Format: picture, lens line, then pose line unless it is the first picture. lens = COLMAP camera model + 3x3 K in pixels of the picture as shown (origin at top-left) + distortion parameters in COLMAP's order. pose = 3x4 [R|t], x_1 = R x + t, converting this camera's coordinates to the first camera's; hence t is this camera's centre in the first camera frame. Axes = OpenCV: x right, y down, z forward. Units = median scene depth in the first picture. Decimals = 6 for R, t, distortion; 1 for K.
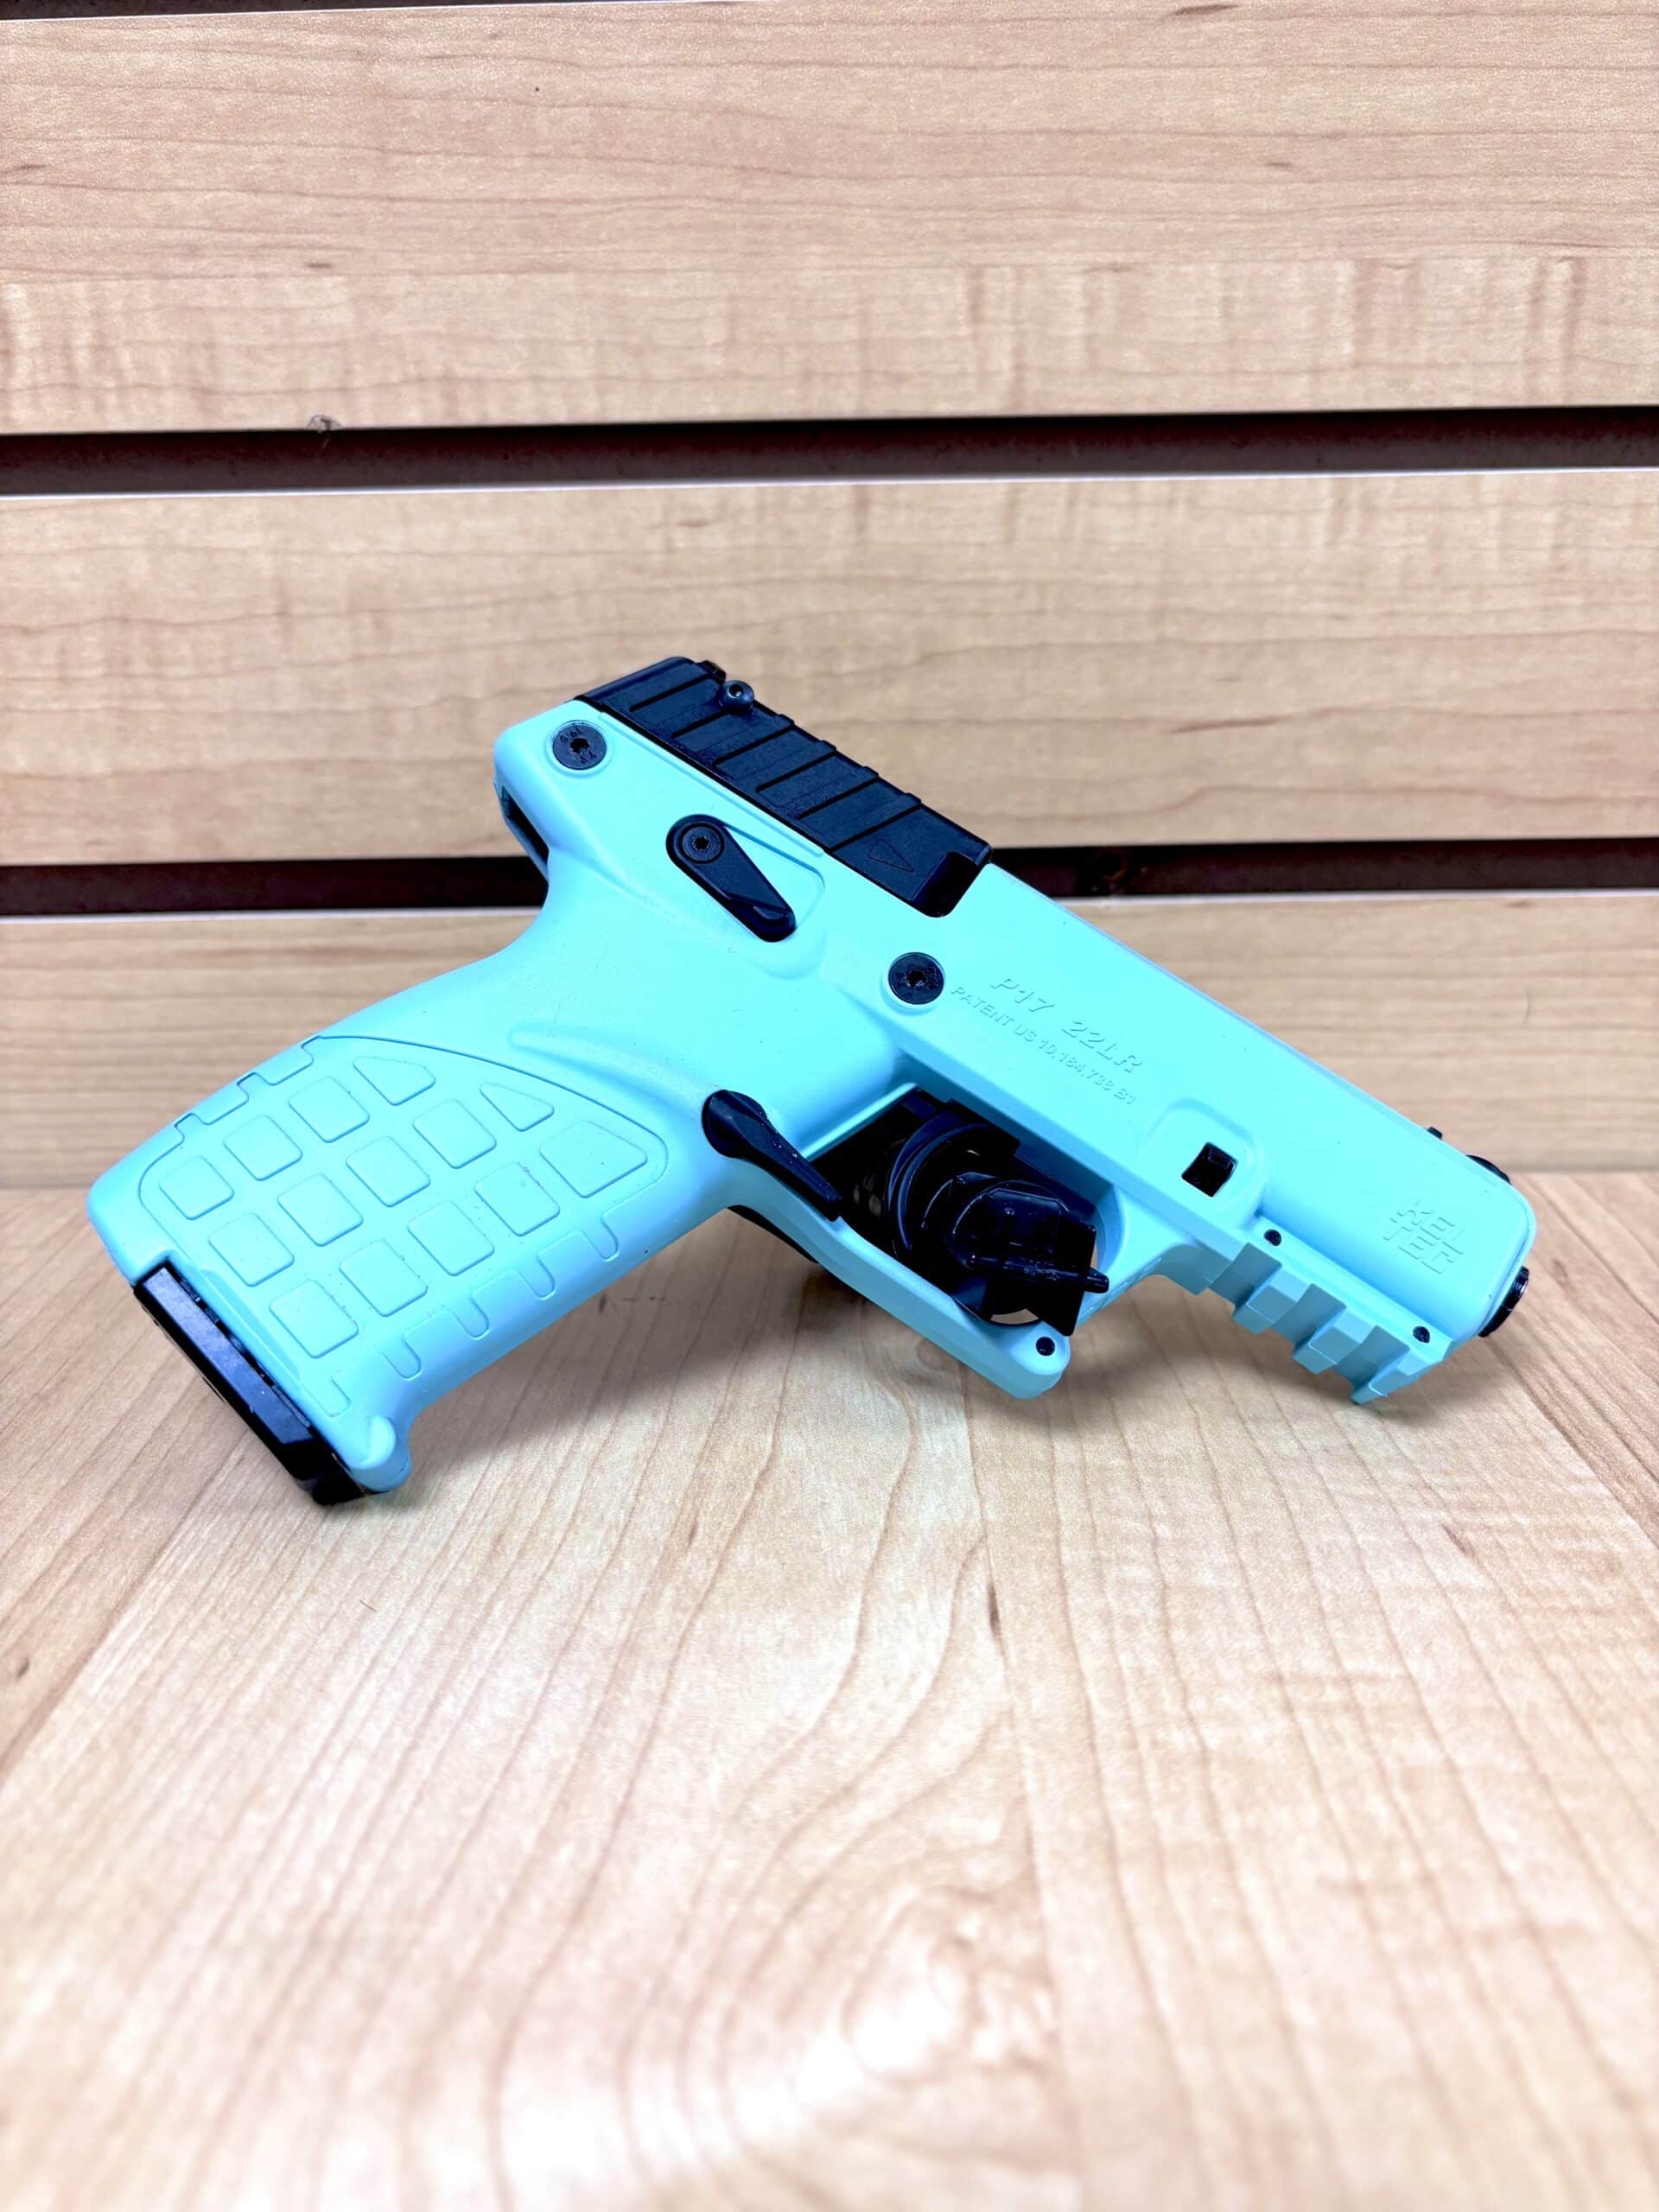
lens RADIAL K [[1690.9, 0, 832.6], [0, 1690.9, 1125.2], [0, 0, 1]] dist [-0.011217, 0.008546]
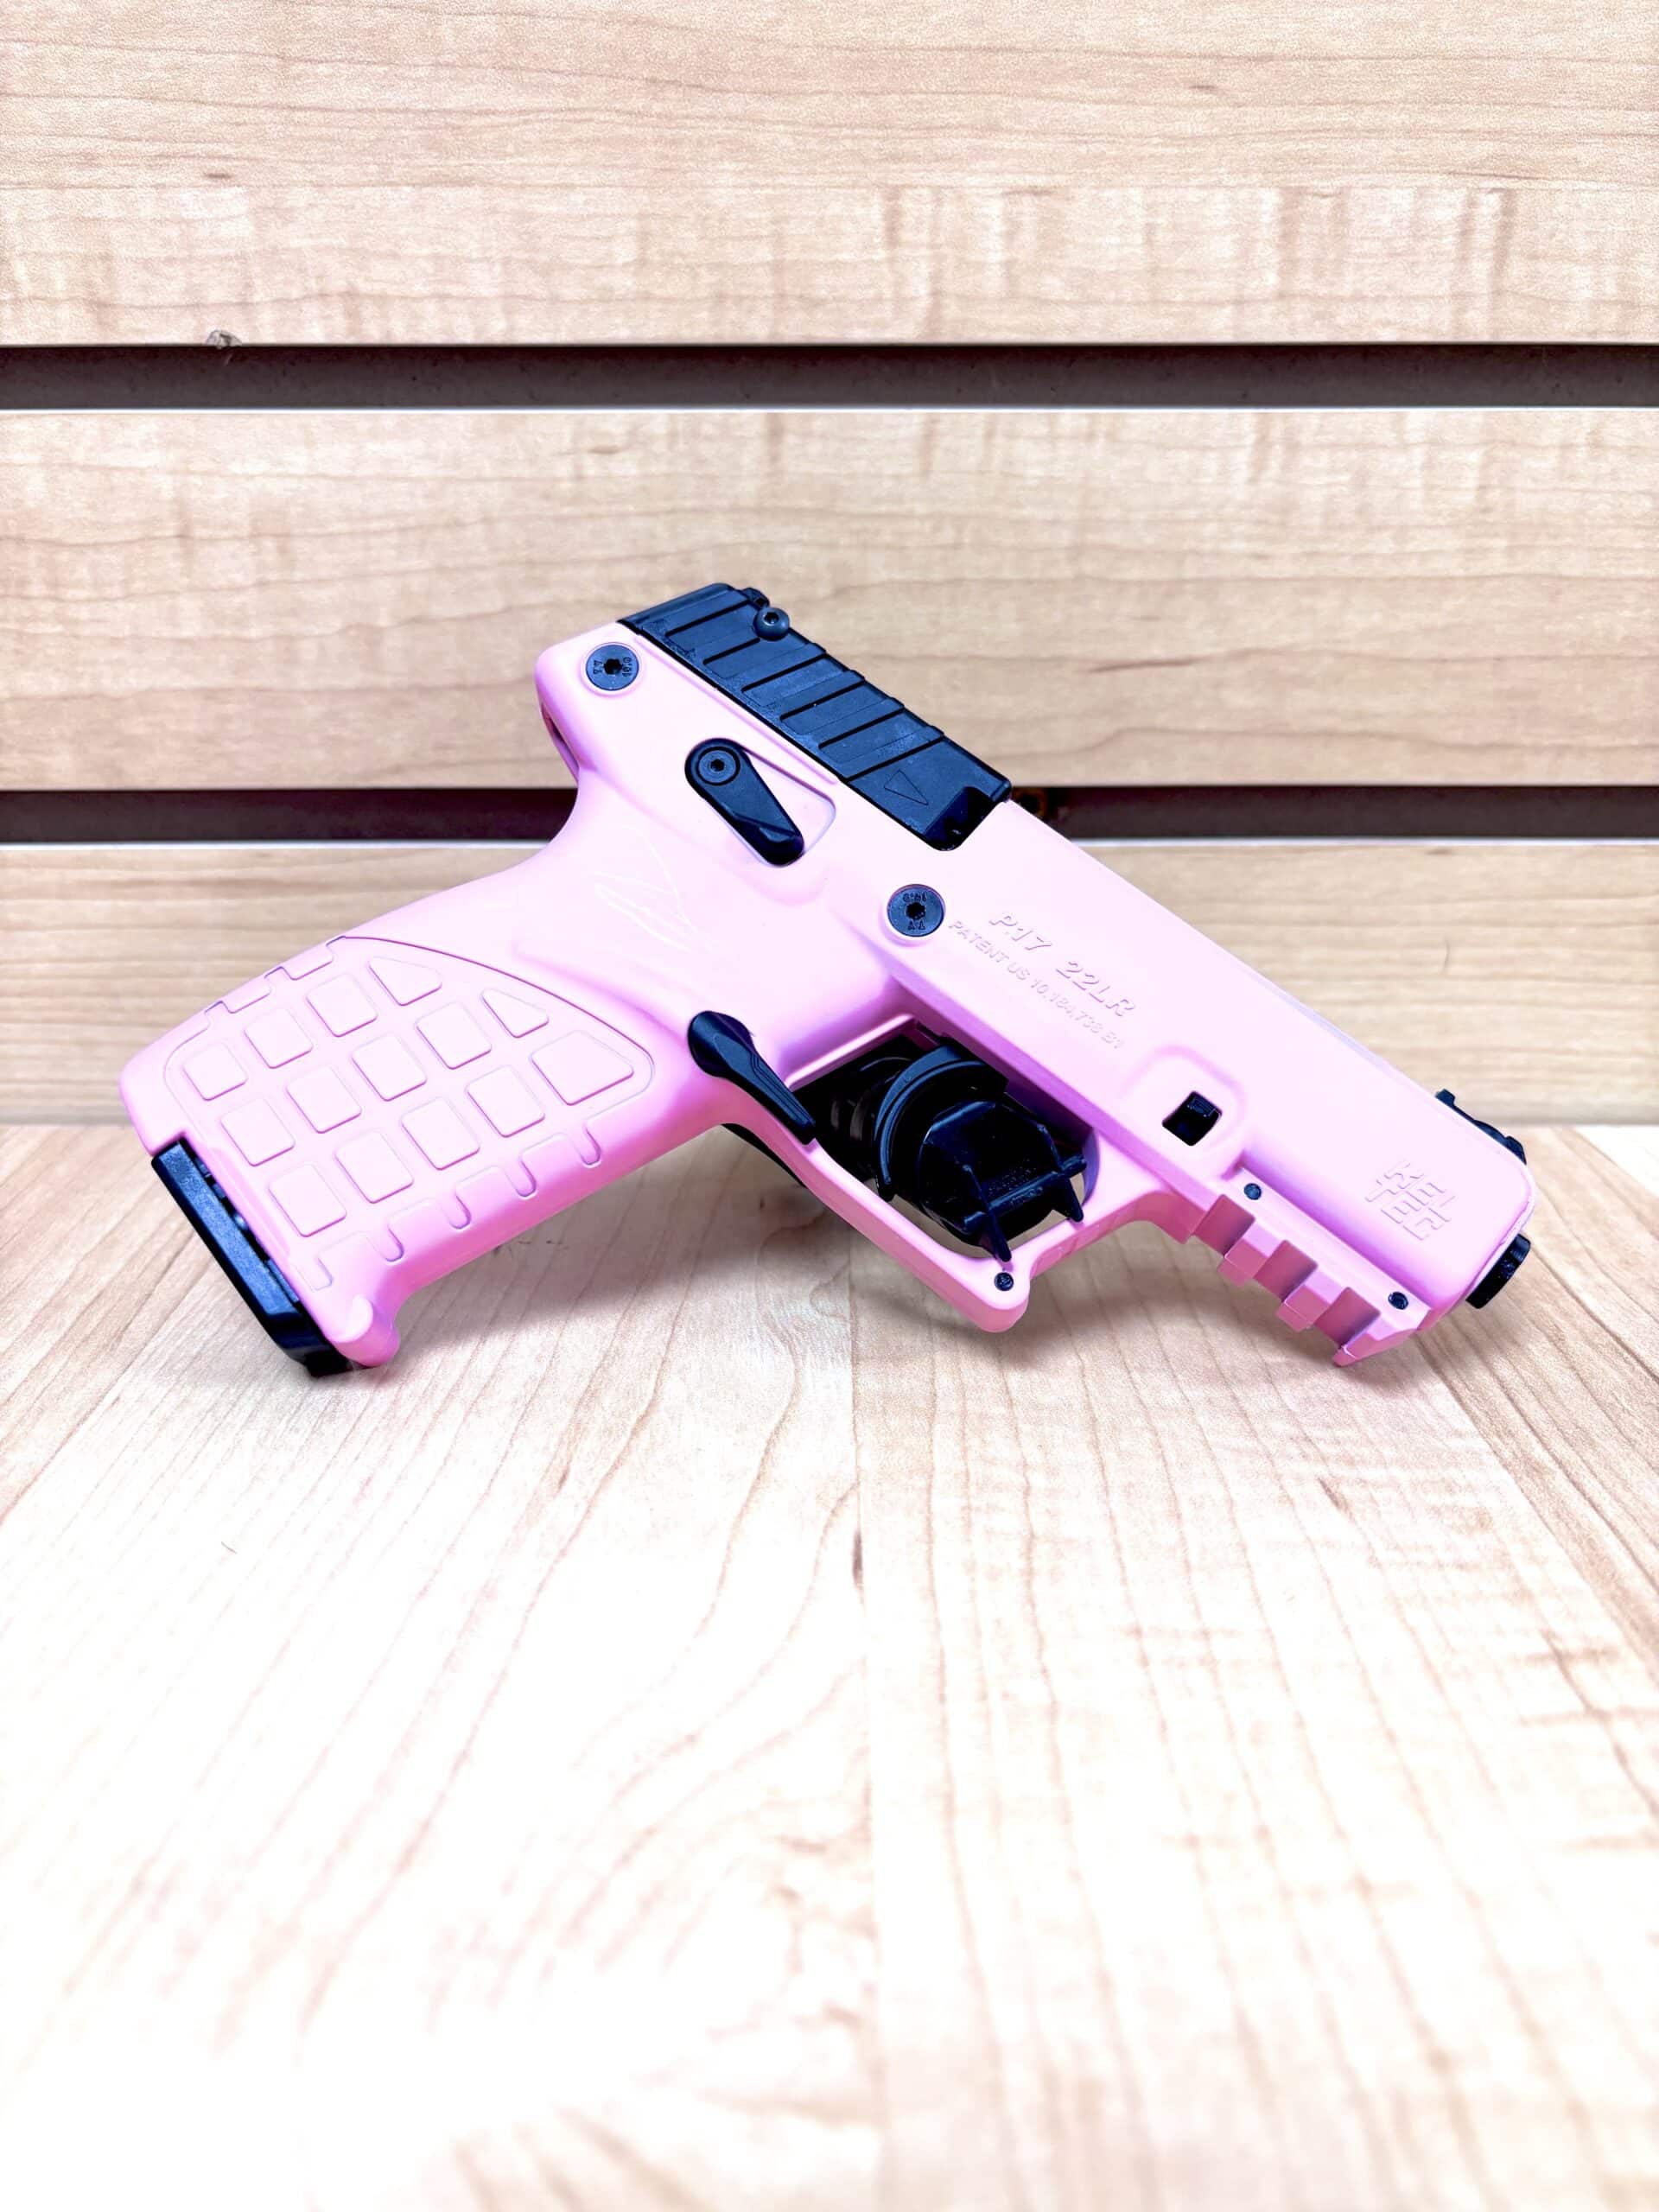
lens RADIAL K [[1691.2, 0, 821.5], [0, 1691.2, 1115.0], [0, 0, 1]] dist [-0.001681, -0.012158]
pose [[0.999874, 0.012332, 0.009978, 0.040266], [-0.012628, 0.999465, 0.030172, -0.002389], [-0.009600, -0.030294, 0.999495, 0.009009]]
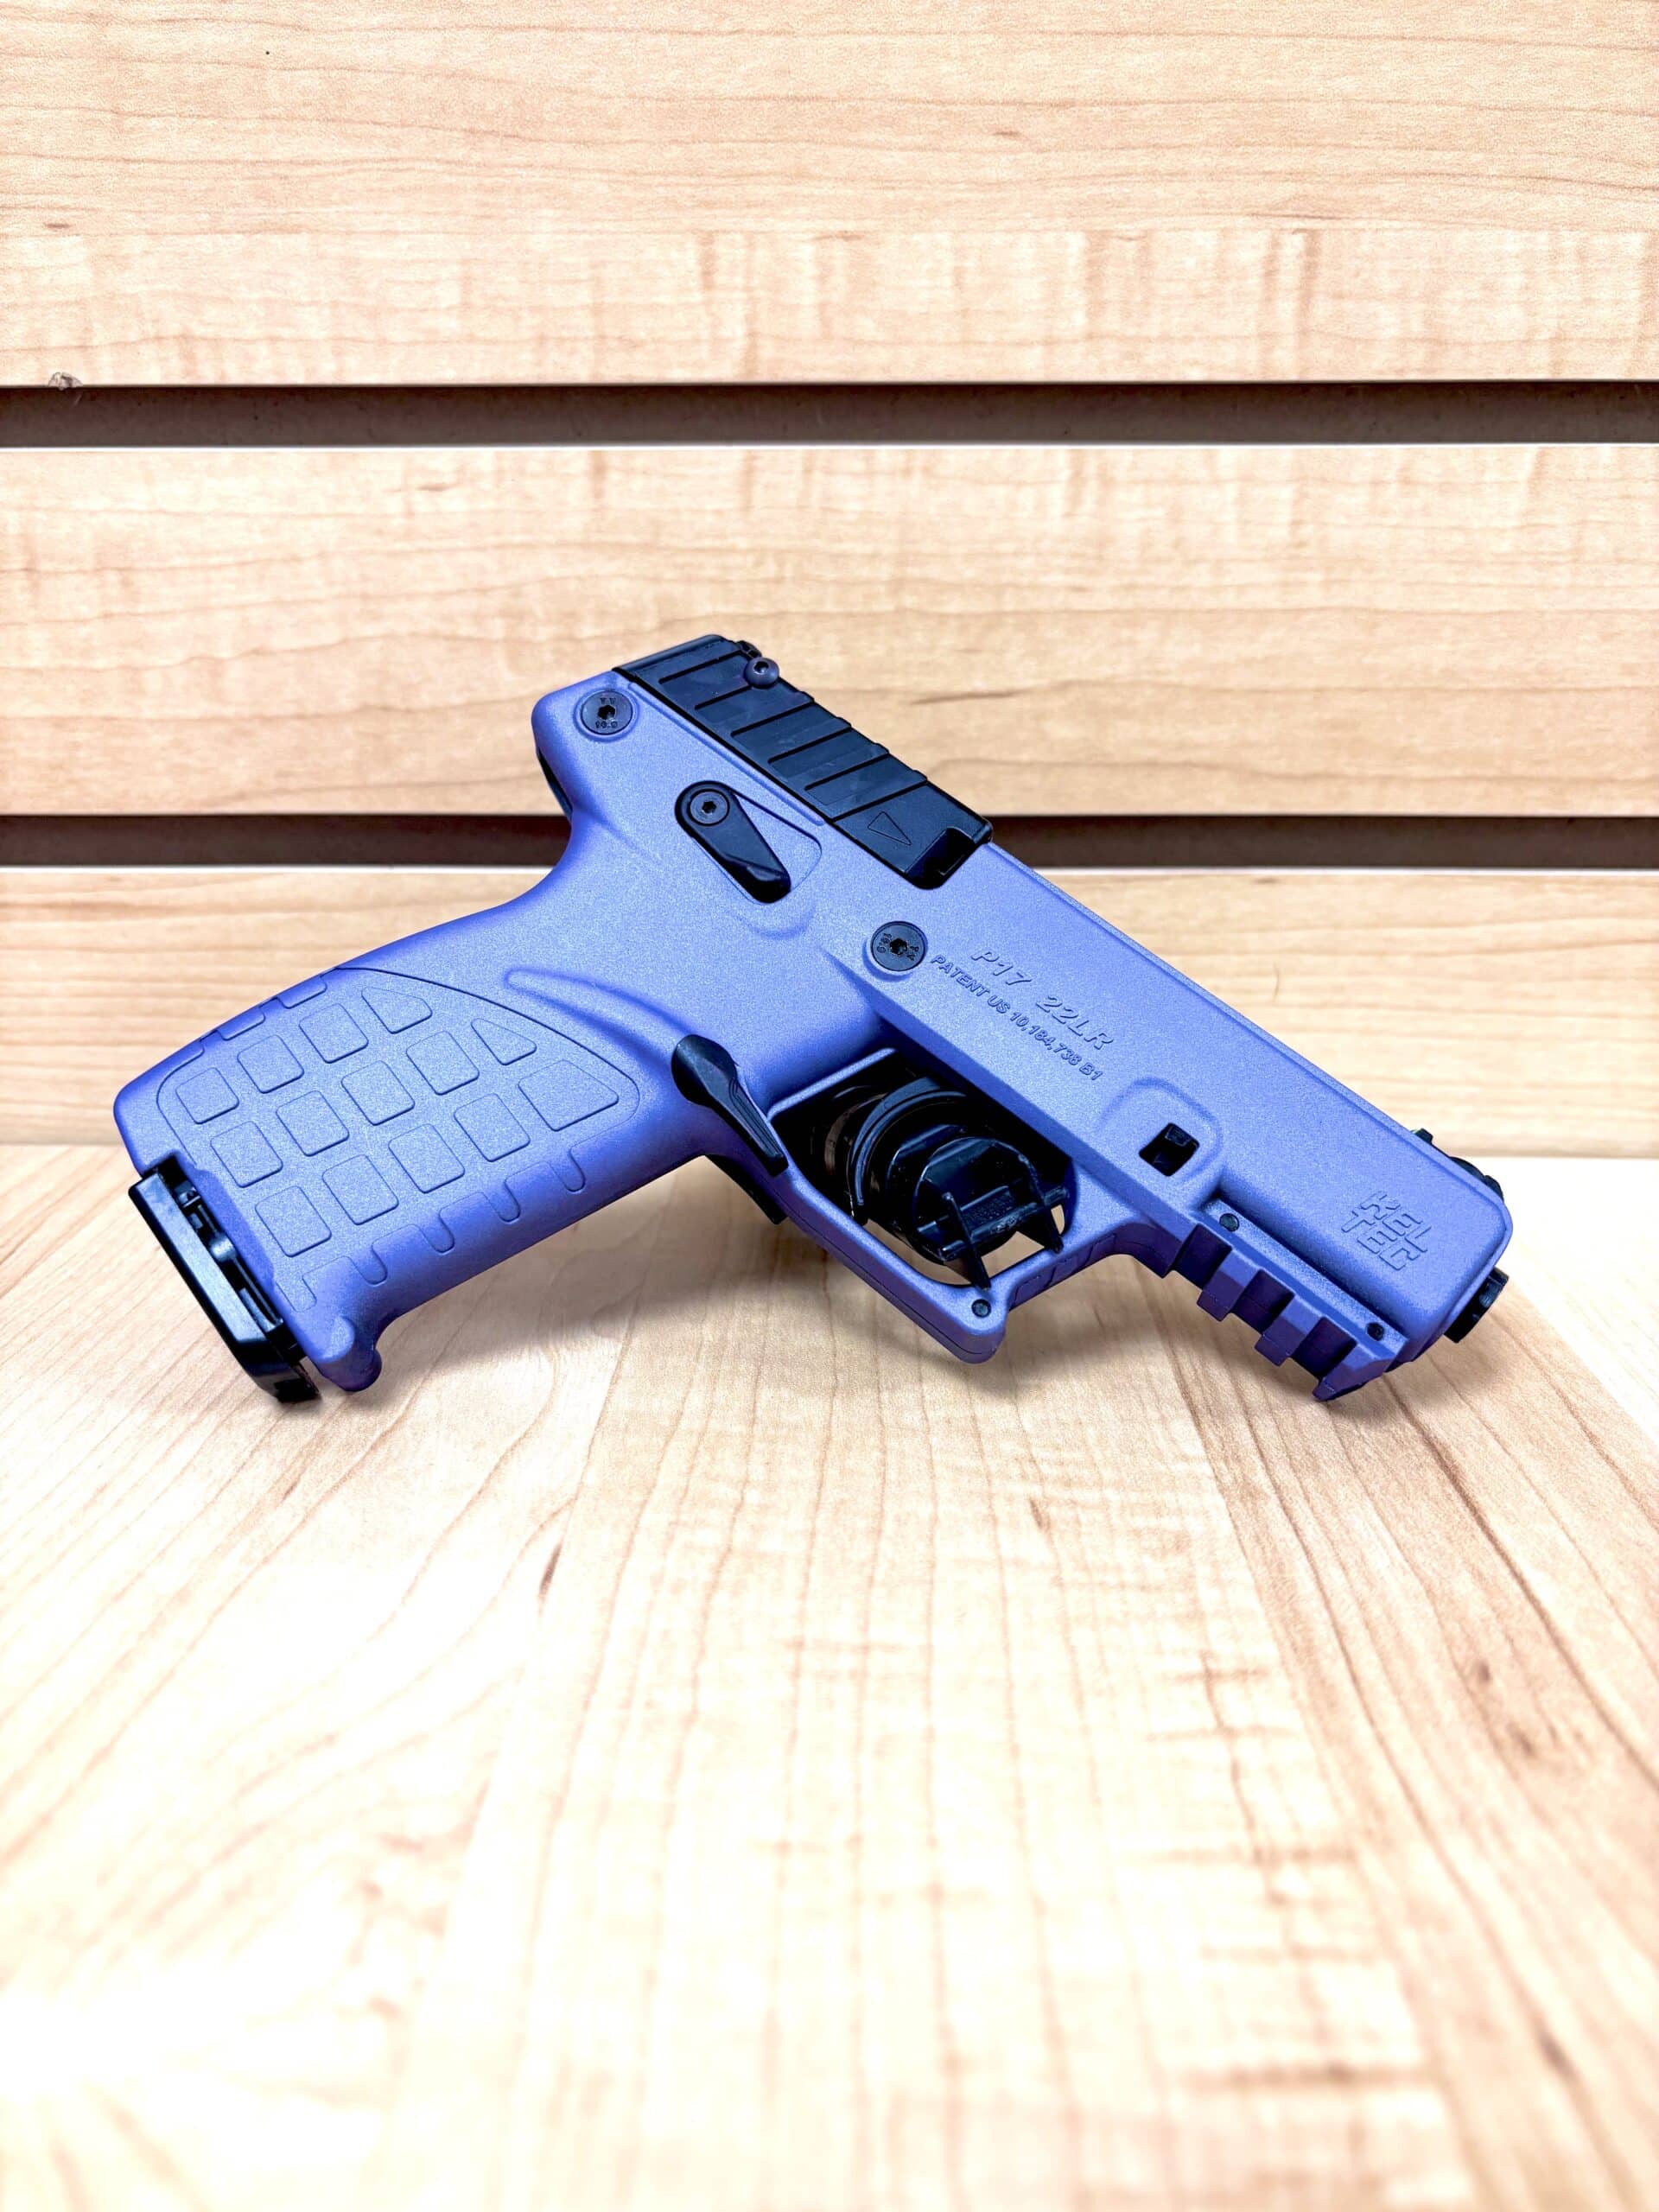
lens RADIAL K [[1706.7, 0, 829.5], [0, 1706.7, 1106.0], [0, 0, 1]] dist [-0.005175, -0.005827]
pose [[0.999710, 0.020033, -0.013342, 0.179795], [-0.019891, 0.999745, 0.010665, -0.004142], [0.013553, -0.010396, 0.999854, -0.013114]]
